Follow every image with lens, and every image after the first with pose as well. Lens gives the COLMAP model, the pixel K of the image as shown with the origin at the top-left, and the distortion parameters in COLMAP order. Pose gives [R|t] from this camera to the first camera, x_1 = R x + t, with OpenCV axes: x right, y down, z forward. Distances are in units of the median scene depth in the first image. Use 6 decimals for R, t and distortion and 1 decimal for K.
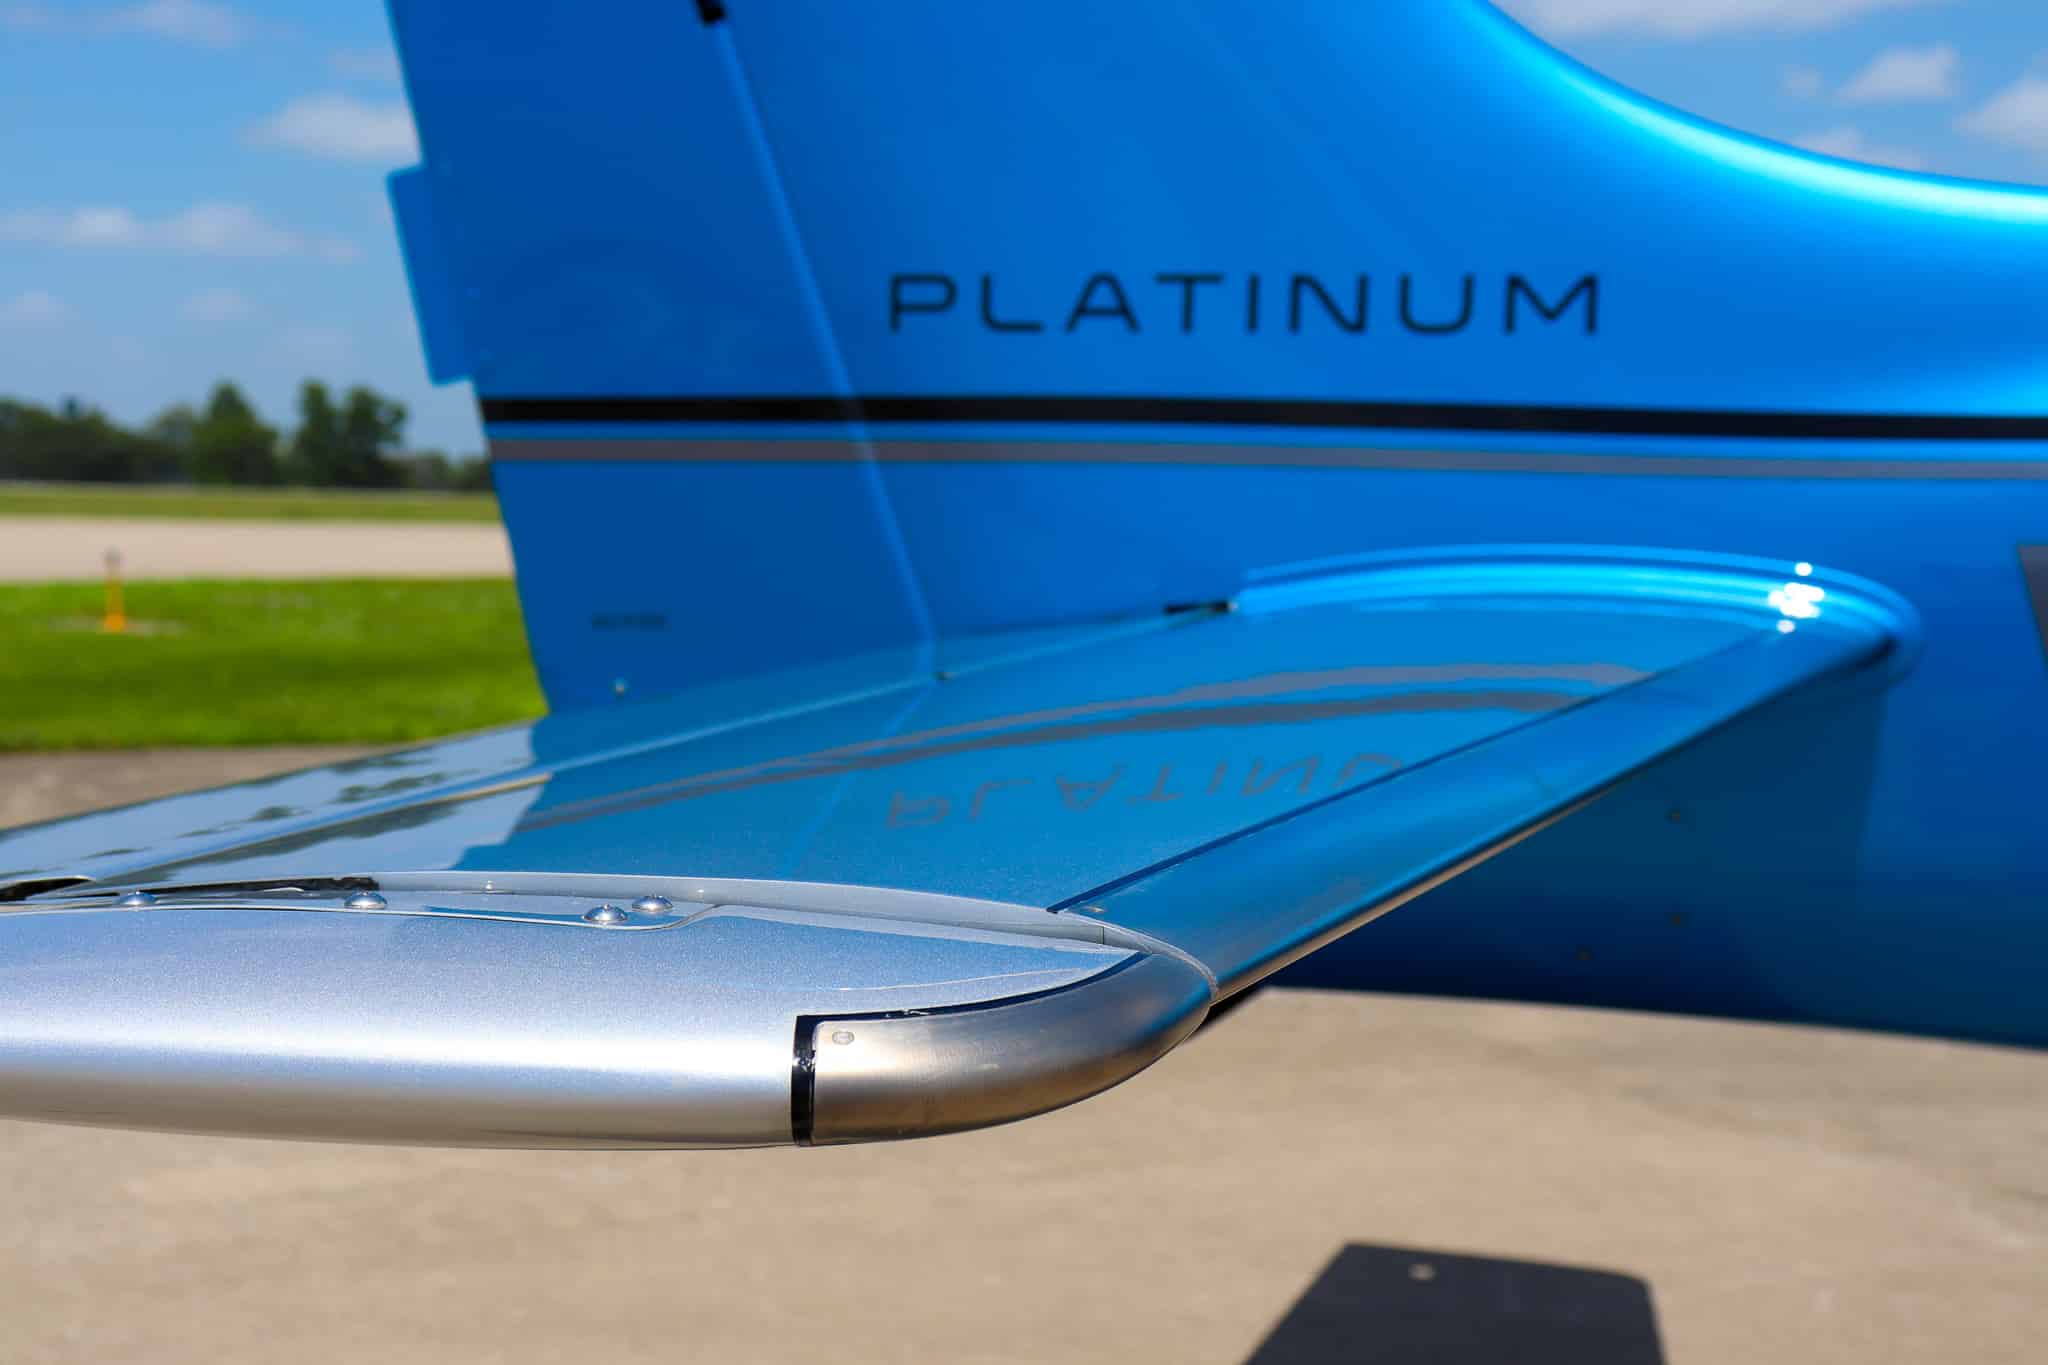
lens RADIAL K [[2954.6, 0, 1015.2], [0, 2954.6, 674.0], [0, 0, 1]] dist [0.139208, 0.000000]
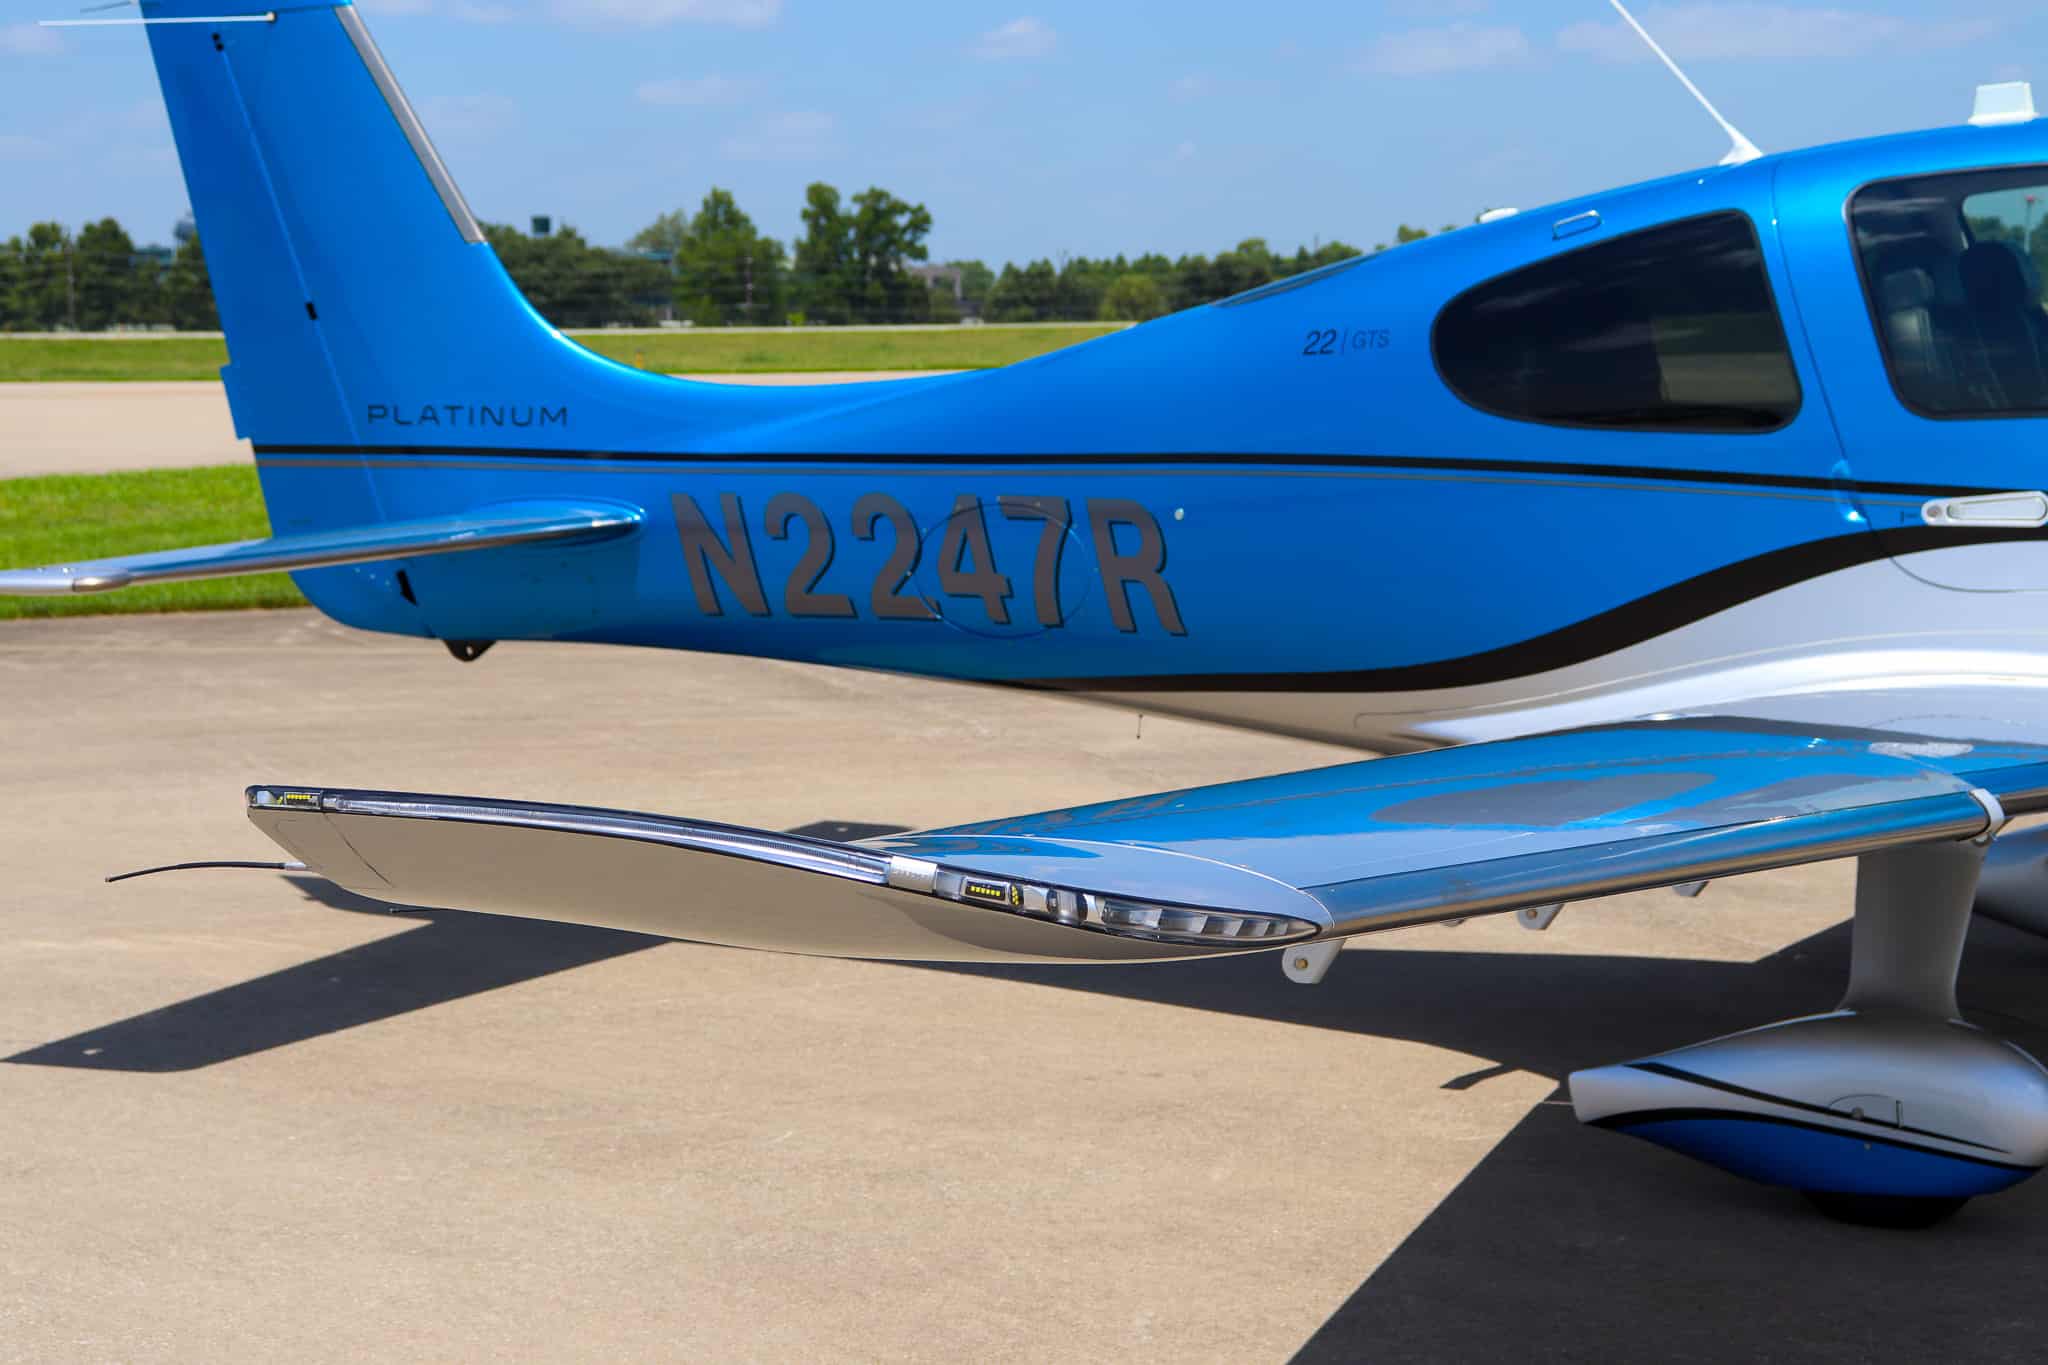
lens RADIAL K [[3752.1, 0, 1029.2], [0, 3752.1, 680.6], [0, 0, 1]] dist [0.262745, 0.000000]
pose [[0.983056, -0.015427, -0.182654, 1.304642], [0.022845, 0.998994, 0.038578, 0.010099], [0.181876, -0.042097, 0.982420, -2.636316]]
